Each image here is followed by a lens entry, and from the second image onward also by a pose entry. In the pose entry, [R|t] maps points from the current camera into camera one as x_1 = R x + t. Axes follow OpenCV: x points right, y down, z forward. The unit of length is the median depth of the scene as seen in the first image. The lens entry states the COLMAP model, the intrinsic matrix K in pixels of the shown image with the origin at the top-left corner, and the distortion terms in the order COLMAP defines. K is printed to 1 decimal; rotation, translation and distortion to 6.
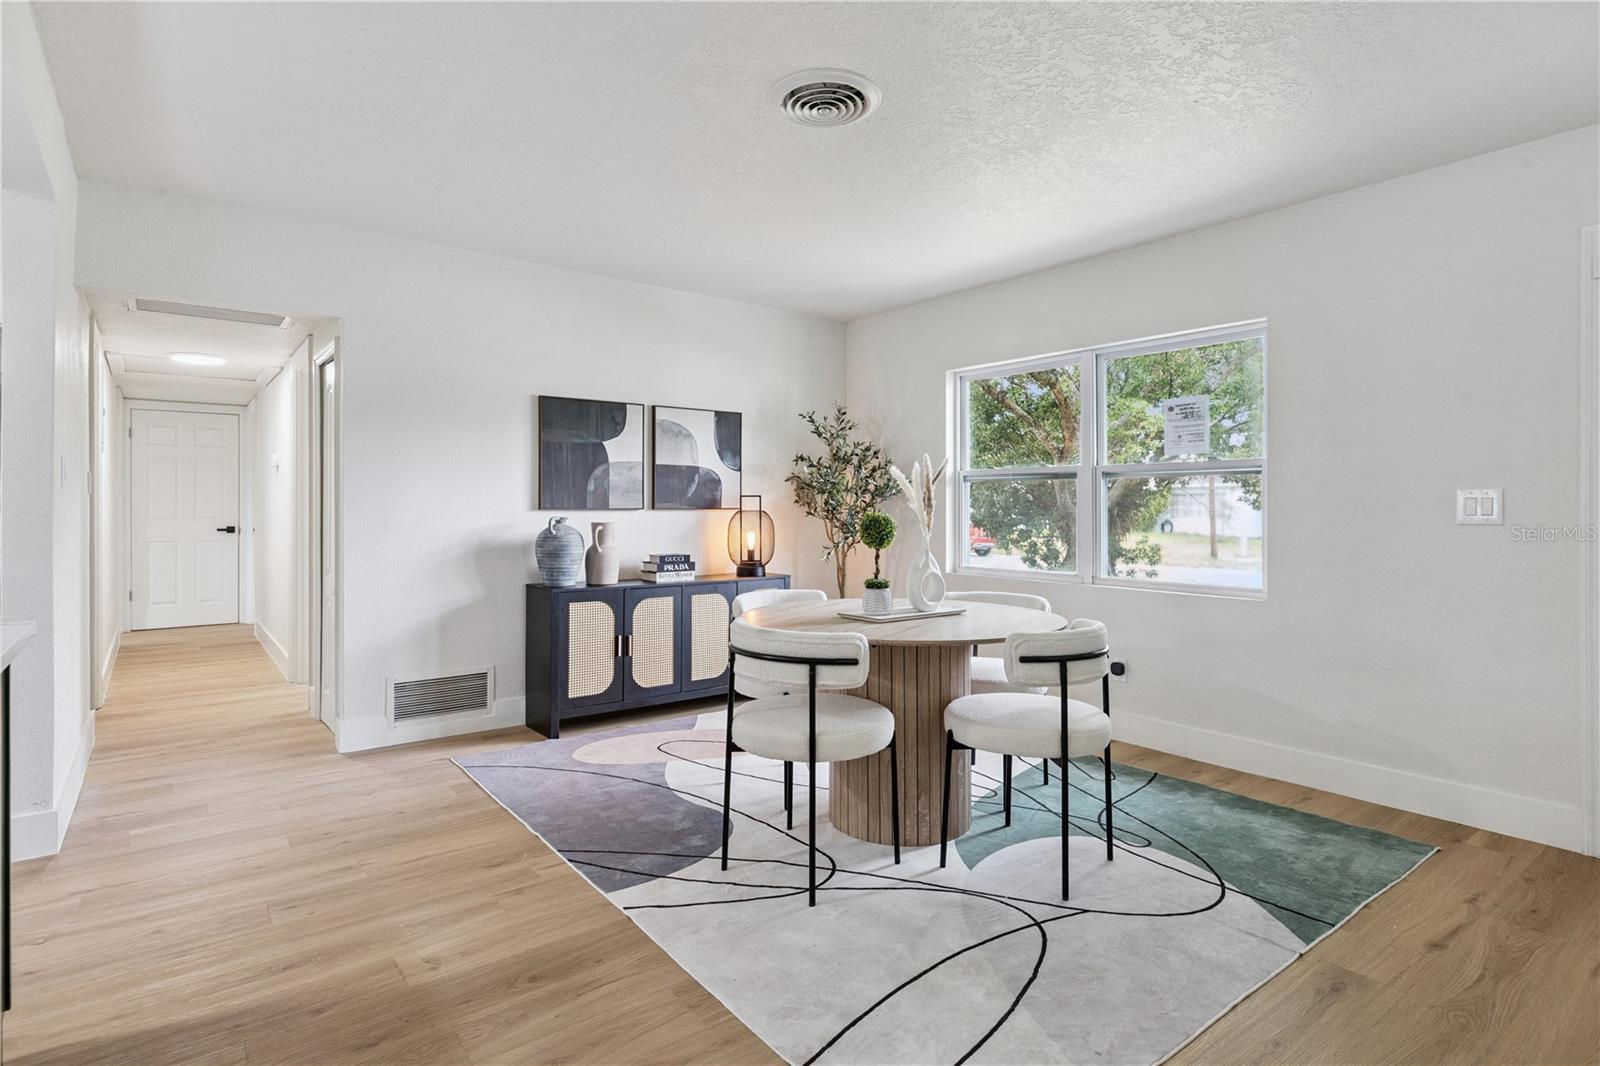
lens RADIAL K [[830.1, 0, 805.2], [0, 830.1, 524.4], [0, 0, 1]] dist [0.003915, -0.002597]
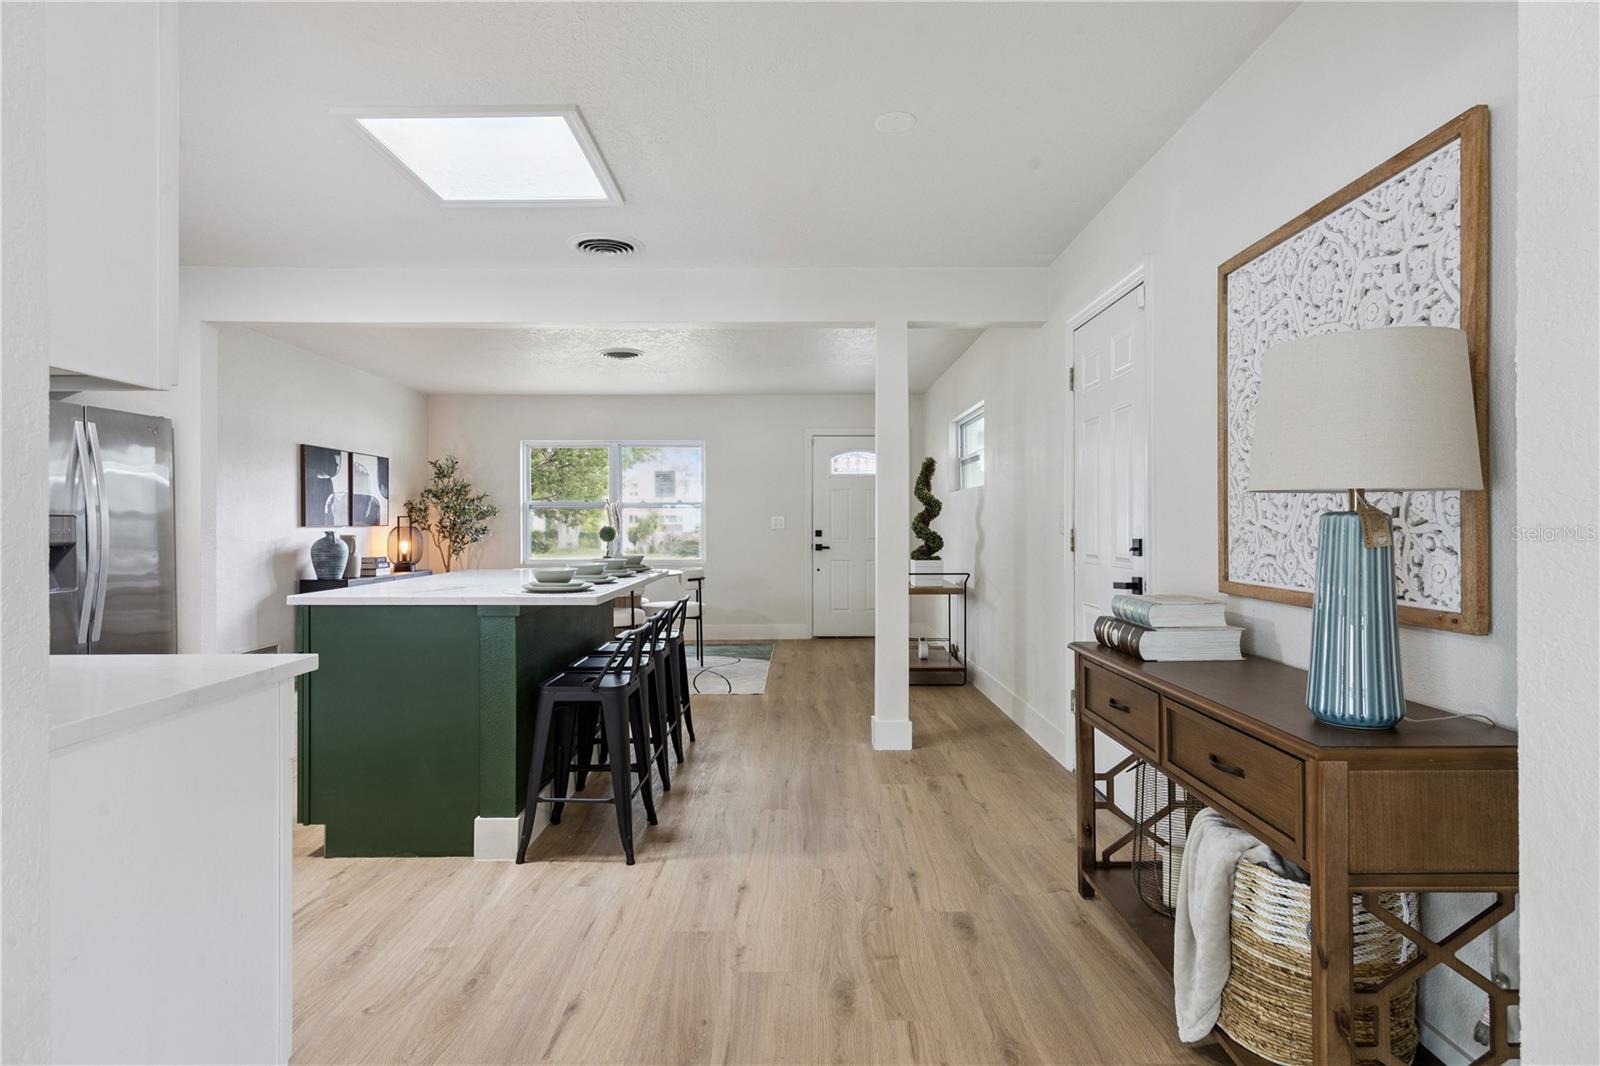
lens RADIAL K [[830.1, 0, 799.9], [0, 830.1, 526.2], [0, 0, 1]] dist [0.003915, -0.002597]
pose [[0.615156, -0.005286, 0.788388, -0.888981], [0.021306, 0.999724, -0.009922, 0.012975], [-0.788118, 0.022901, 0.615098, -0.495992]]
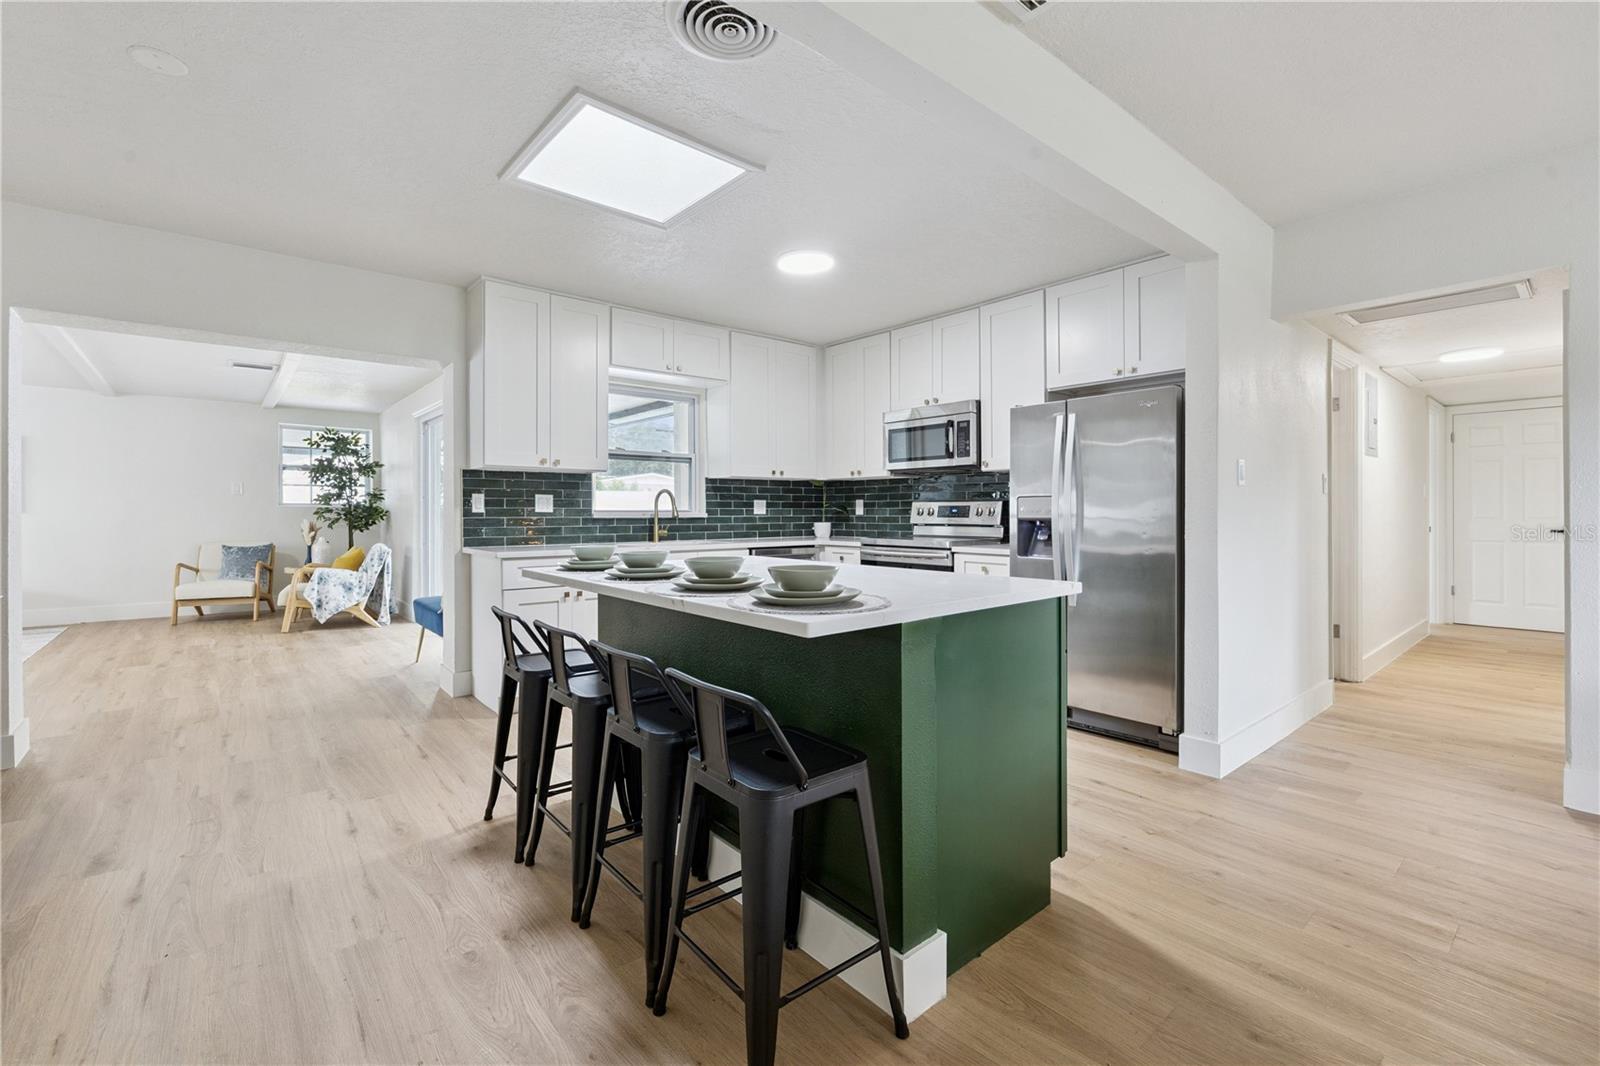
lens RADIAL K [[692.8, 0, 792.4], [0, 692.8, 505.4], [0, 0, 1]] dist [-0.005456, 0.000513]
pose [[0.030484, -0.006522, -0.999514, 0.081054], [-0.022733, 0.999716, -0.007216, 0.004600], [0.999277, 0.022942, 0.030327, 0.210810]]
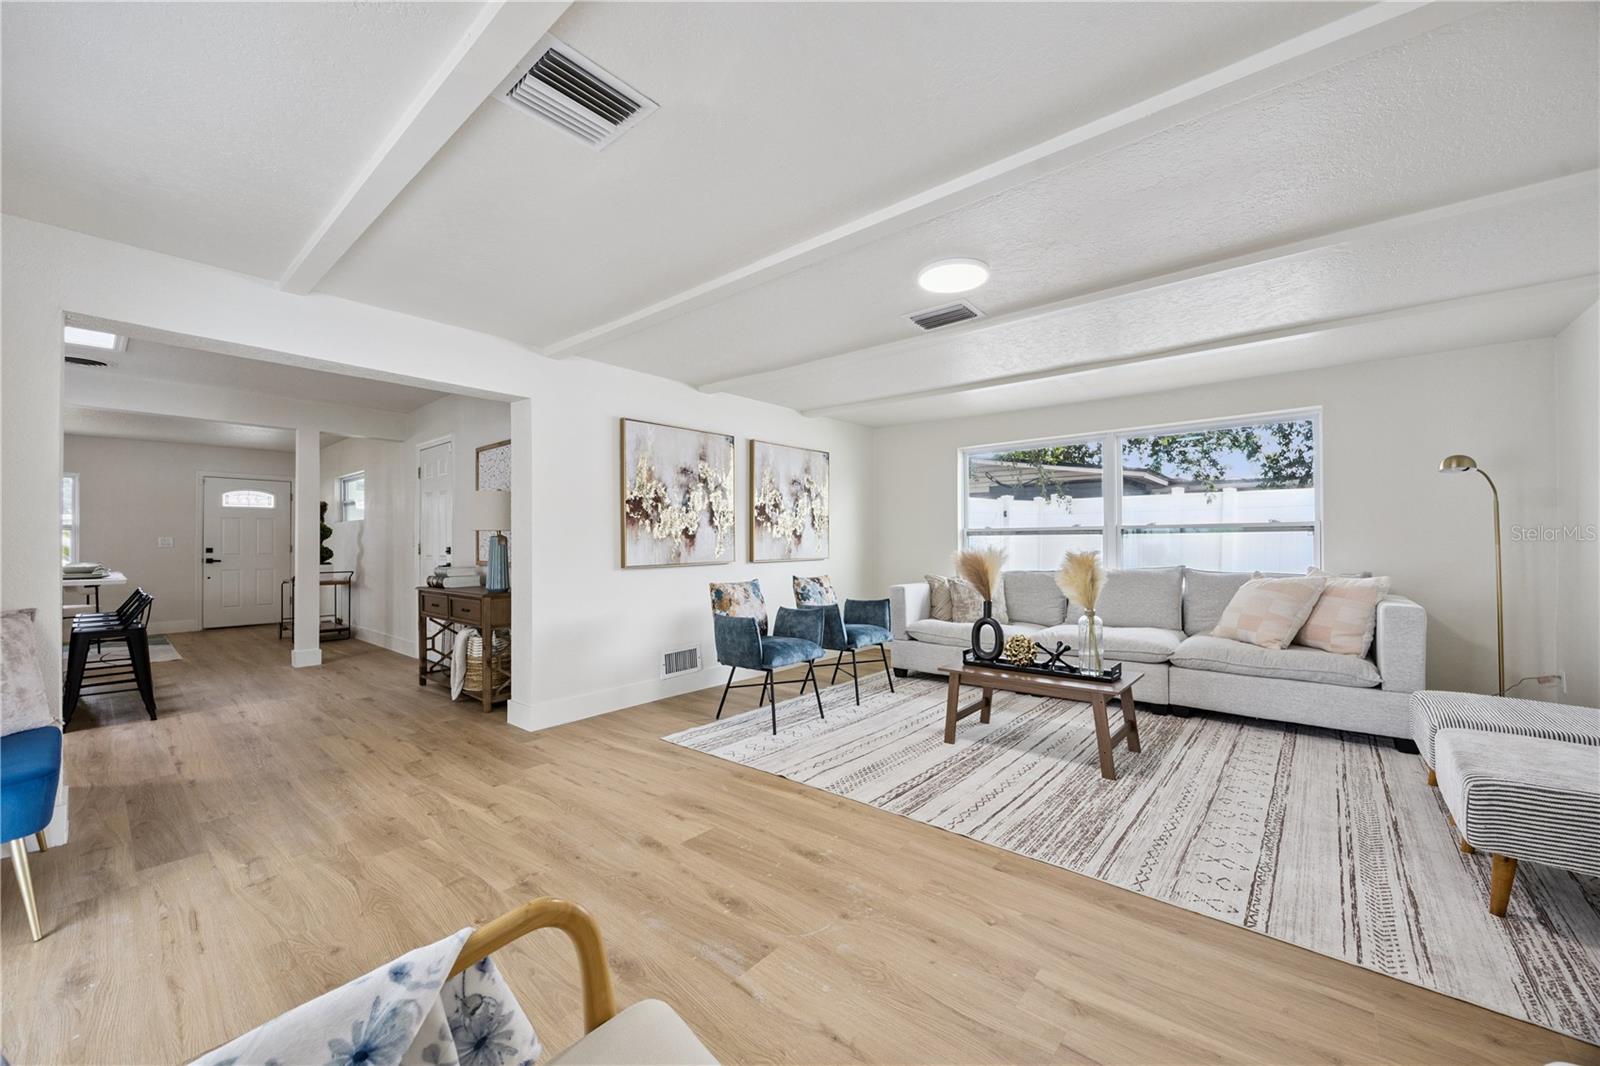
lens RADIAL K [[611.1, 0, 796.5], [0, 611.1, 537.0], [0, 0, 1]] dist [0.000694, 0.000587]
pose [[-0.194951, 0.009889, 0.980763, -1.484807], [0.027532, 0.999610, -0.004607, 0.026866], [-0.980426, 0.026104, -0.195148, -0.728024]]
